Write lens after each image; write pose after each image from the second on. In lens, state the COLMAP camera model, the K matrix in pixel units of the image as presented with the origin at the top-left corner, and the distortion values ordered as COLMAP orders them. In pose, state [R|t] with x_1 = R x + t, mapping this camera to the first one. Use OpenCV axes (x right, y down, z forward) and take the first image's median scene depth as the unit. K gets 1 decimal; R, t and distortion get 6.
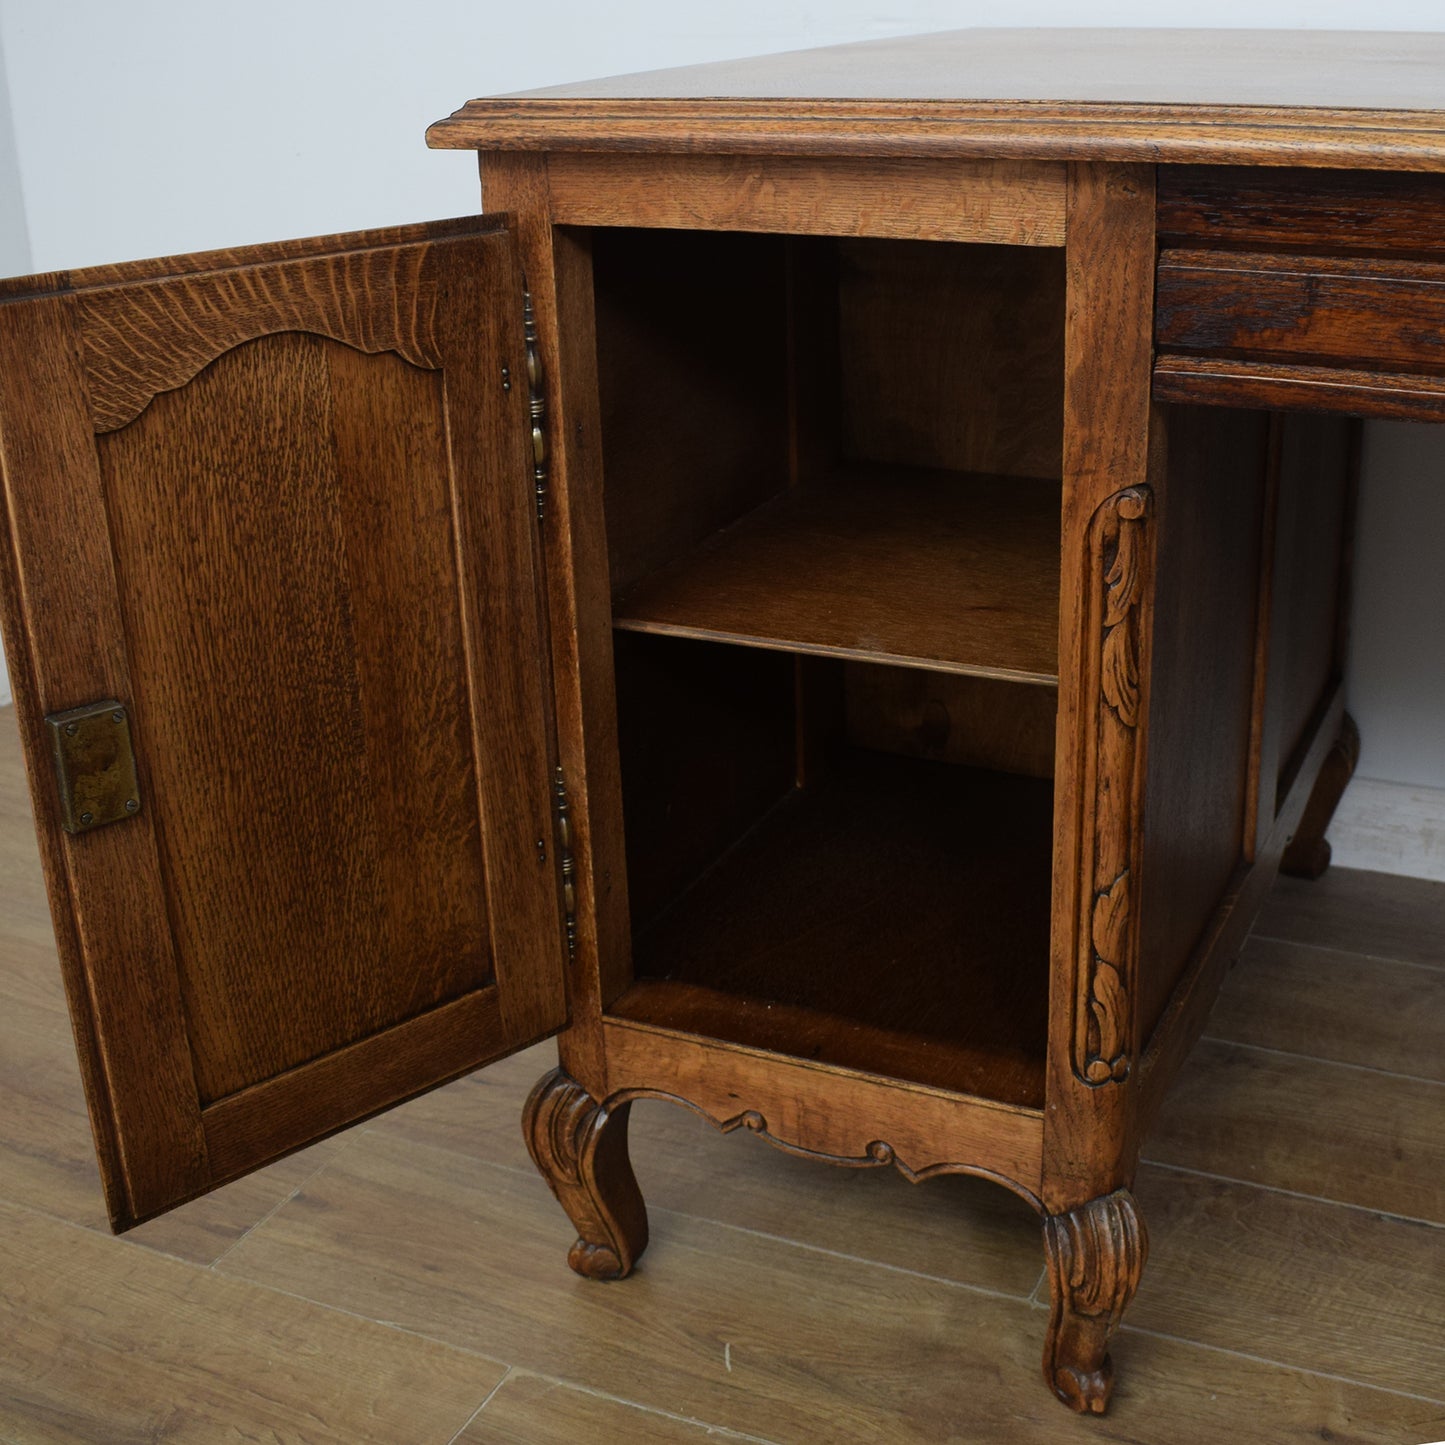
lens RADIAL K [[1937.3, 0, 855.9], [0, 1937.3, 669.1], [0, 0, 1]] dist [-0.096448, 0.000000]
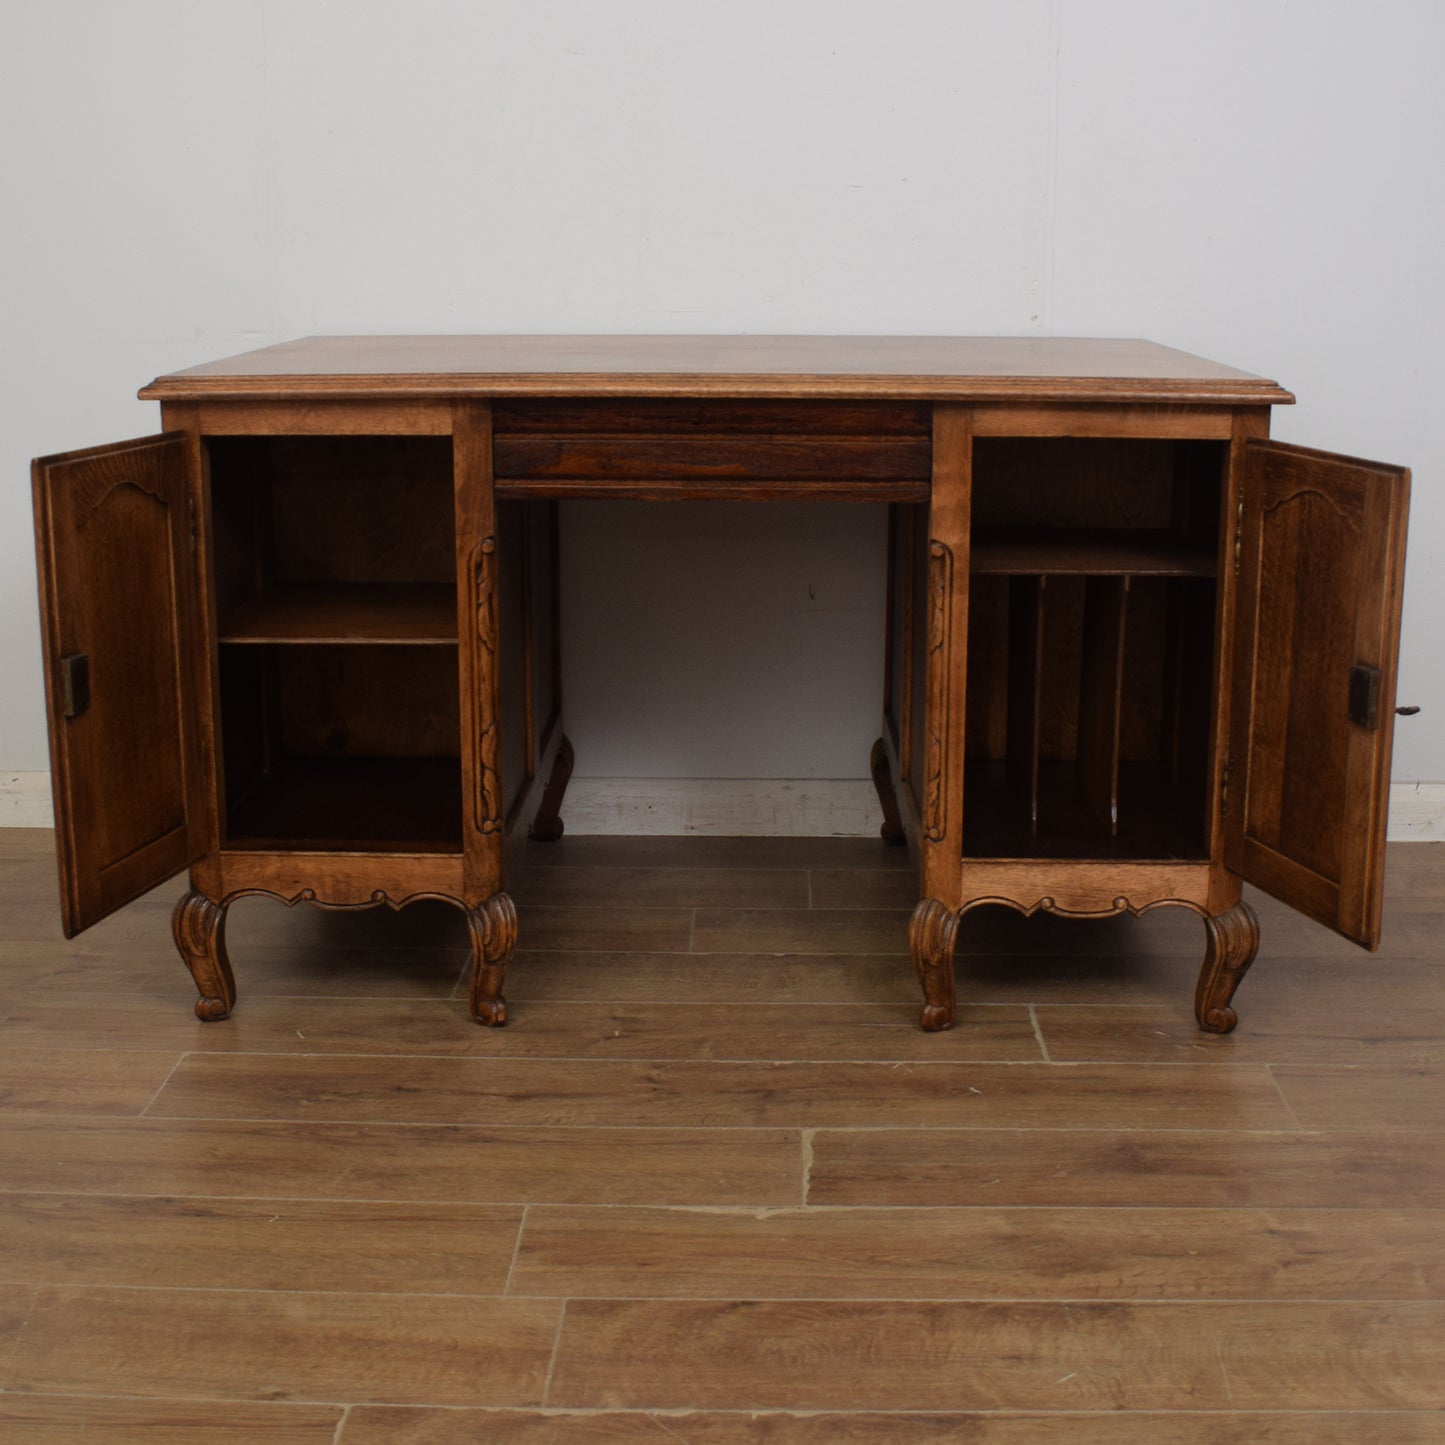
lens RADIAL K [[2083.7, 0, 715.2], [0, 2083.7, 686.4], [0, 0, 1]] dist [-0.089552, 0.000000]
pose [[0.931056, -0.064456, 0.359139, -0.443093], [0.116350, 0.985337, -0.124792, 0.368580], [-0.345830, 0.157974, 0.924903, -1.183926]]
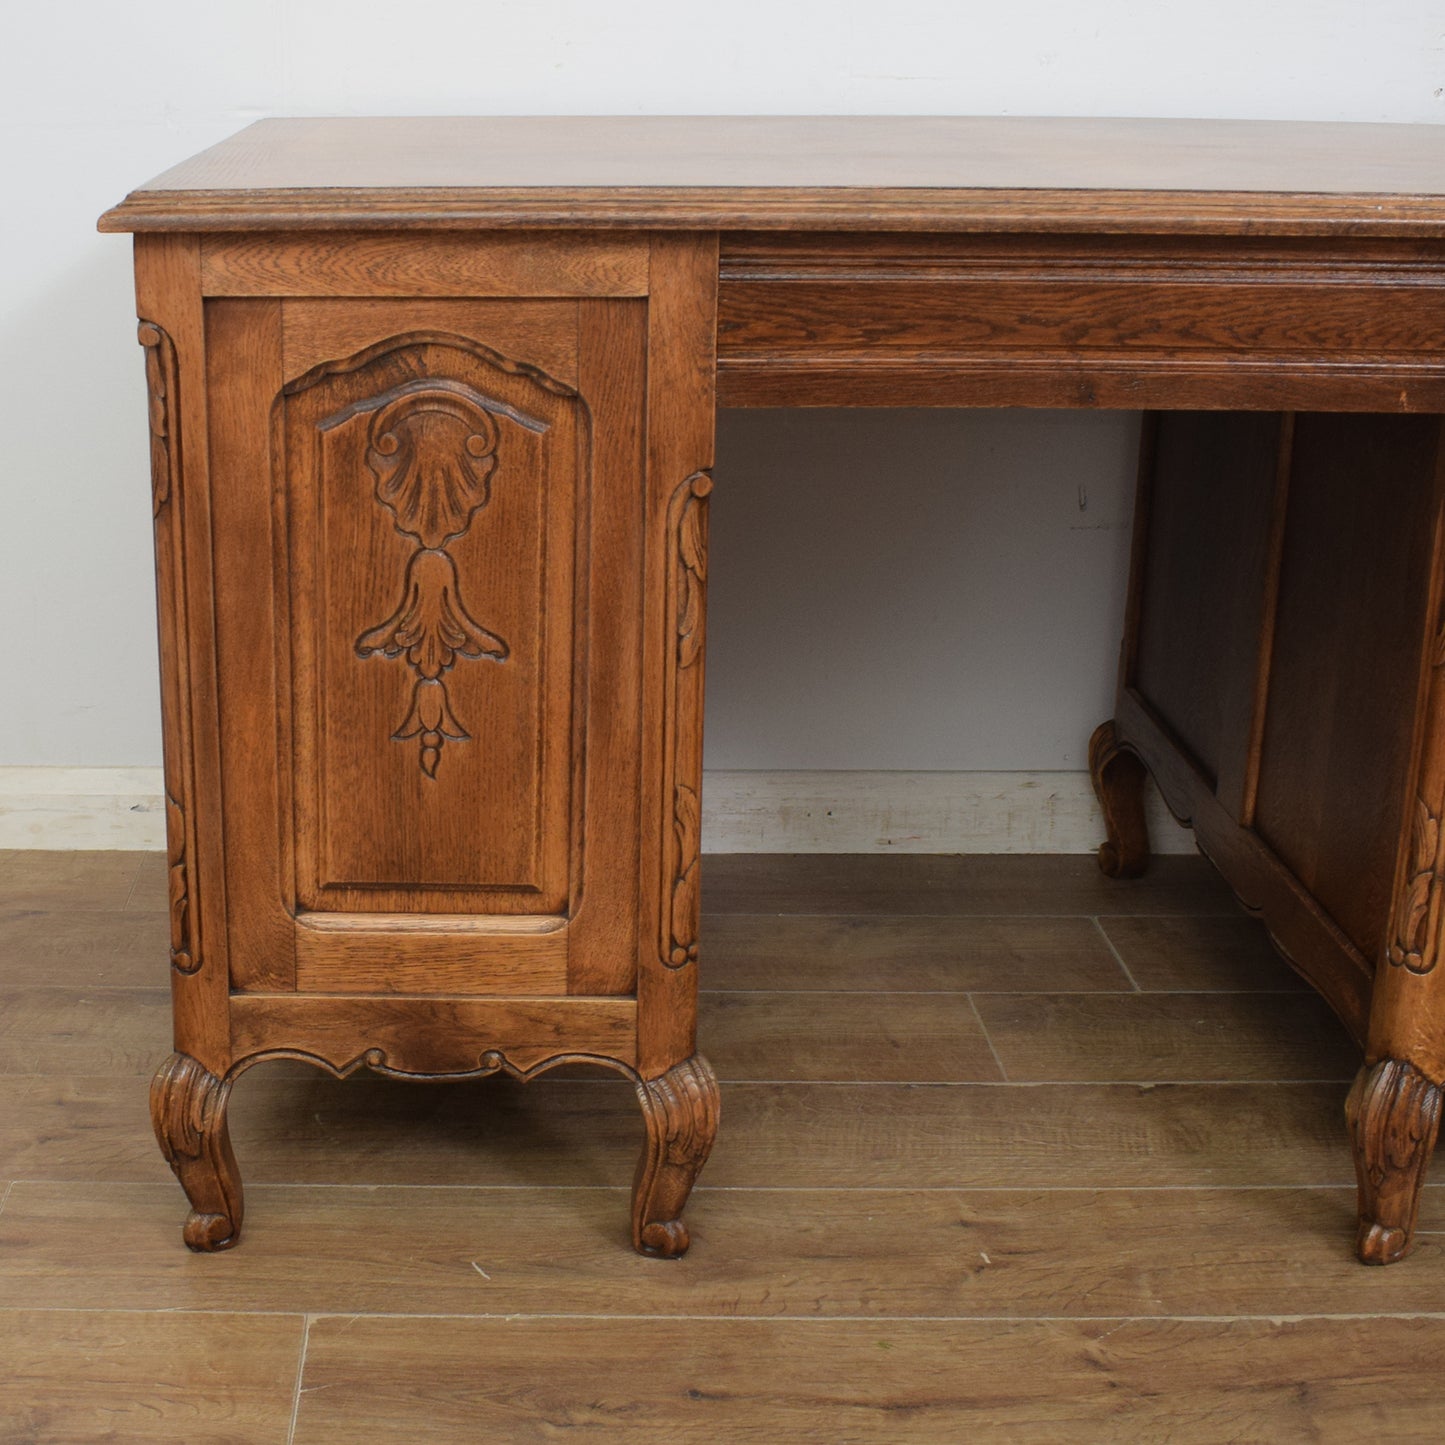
lens RADIAL K [[2300.1, 0, 449.9], [0, 2300.1, 722.6], [0, 0, 1]] dist [-0.092665, 0.000000]
pose [[0.929952, -0.104776, 0.352436, -0.602410], [0.122681, 0.992028, -0.028791, 0.081975], [-0.346610, 0.070011, 0.935393, -0.334106]]
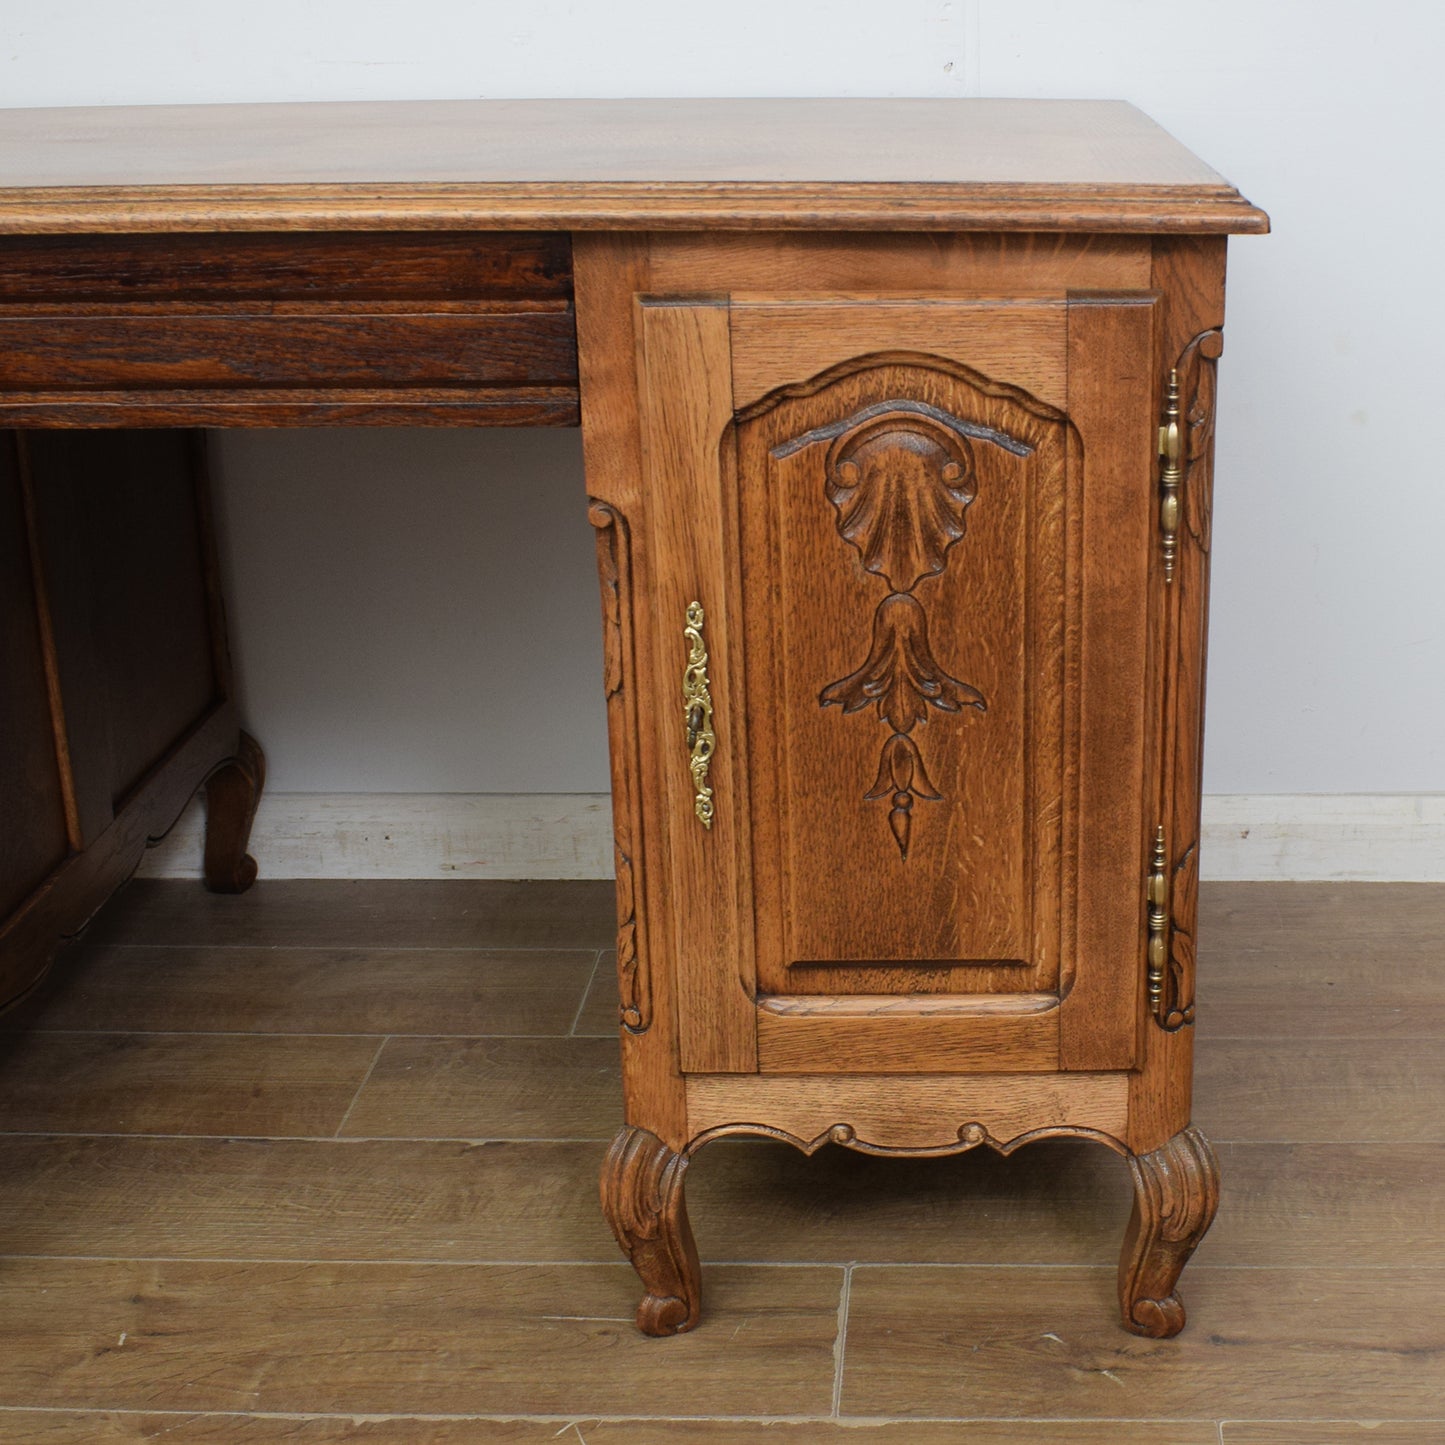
lens RADIAL K [[2244.8, 0, 933.1], [0, 2244.8, 777.7], [0, 0, 1]] dist [-0.086577, 0.000000]
pose [[0.924504, -0.119896, 0.361825, 0.264069], [0.124900, 0.992123, 0.009620, 0.140214], [-0.360128, 0.036298, 0.932197, -0.496868]]
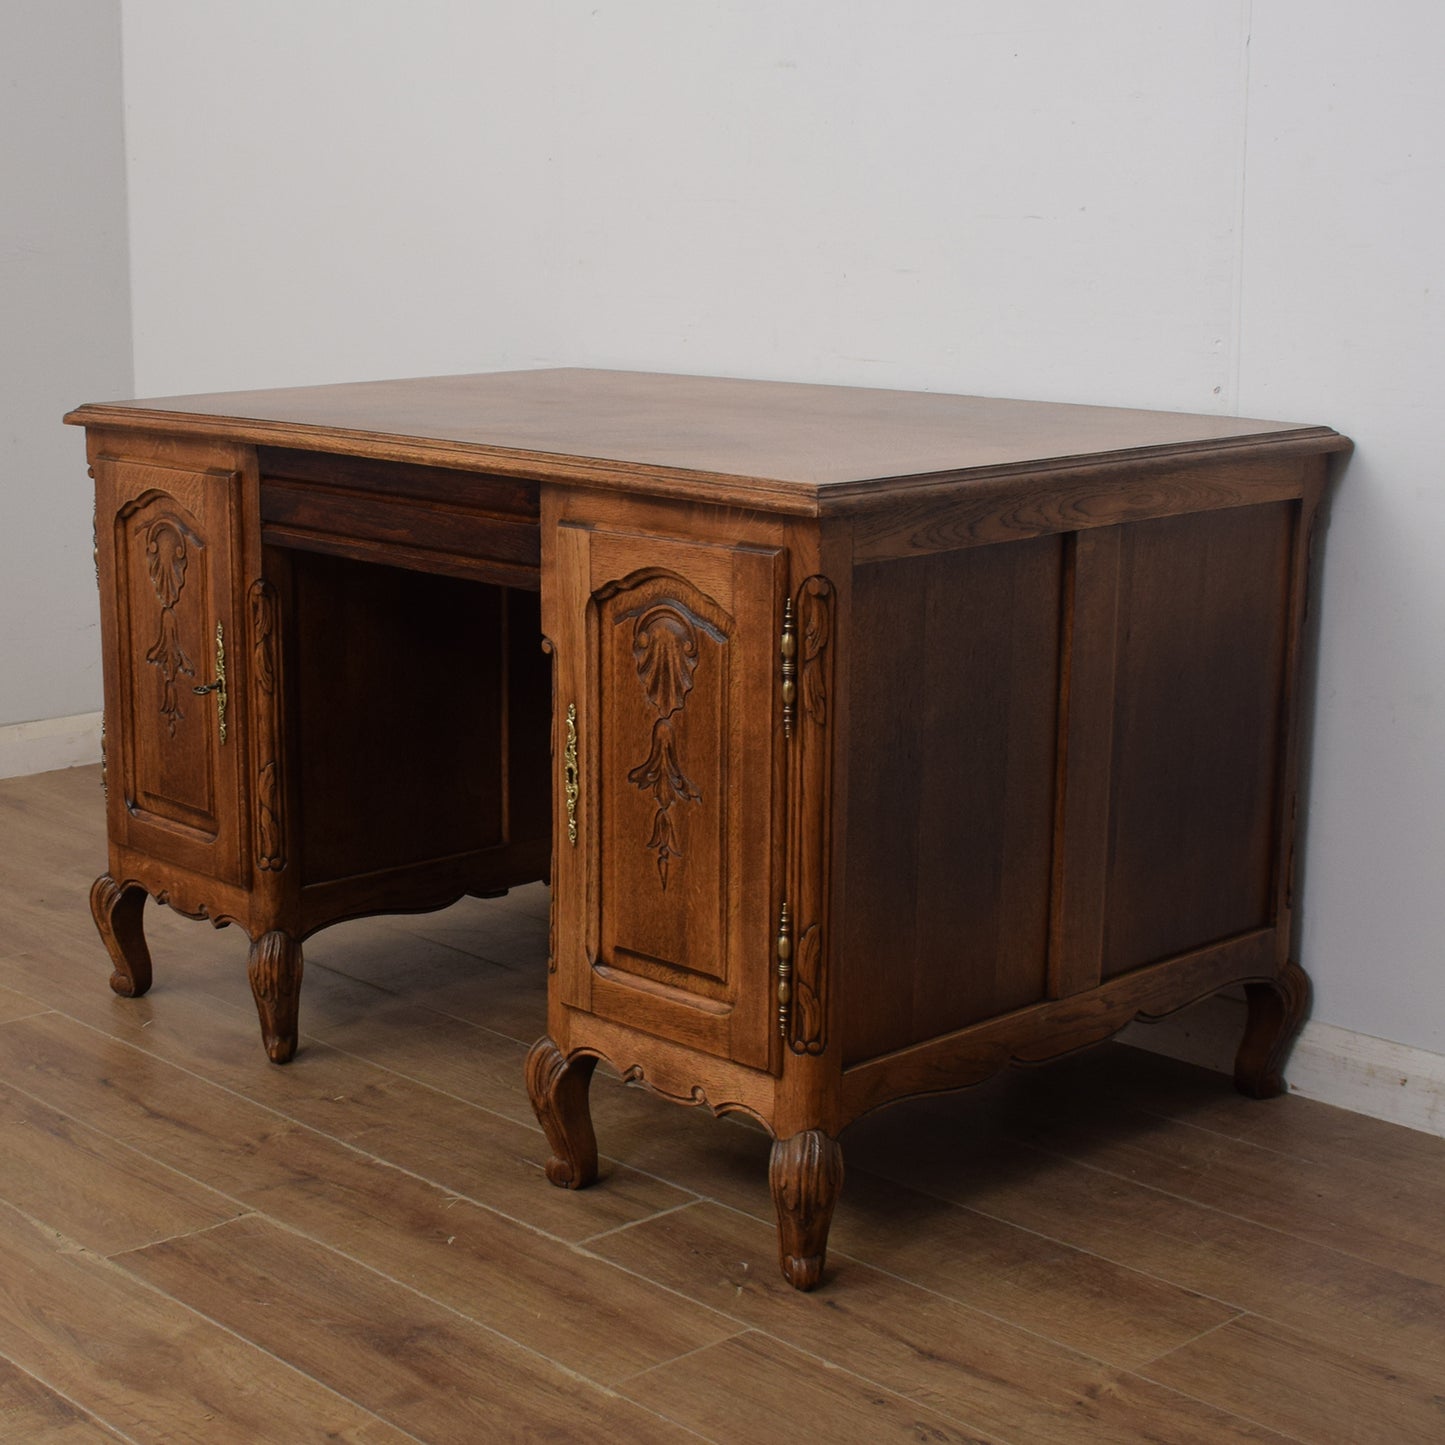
lens RADIAL K [[2536.1, 0, 519.3], [0, 2536.1, 762.9], [0, 0, 1]] dist [-0.086862, 0.000000]
pose [[0.896097, 0.104480, -0.431386, 1.562466], [-0.160606, 0.982369, -0.095692, 0.321813], [0.413782, 0.155032, 0.897078, -1.392156]]
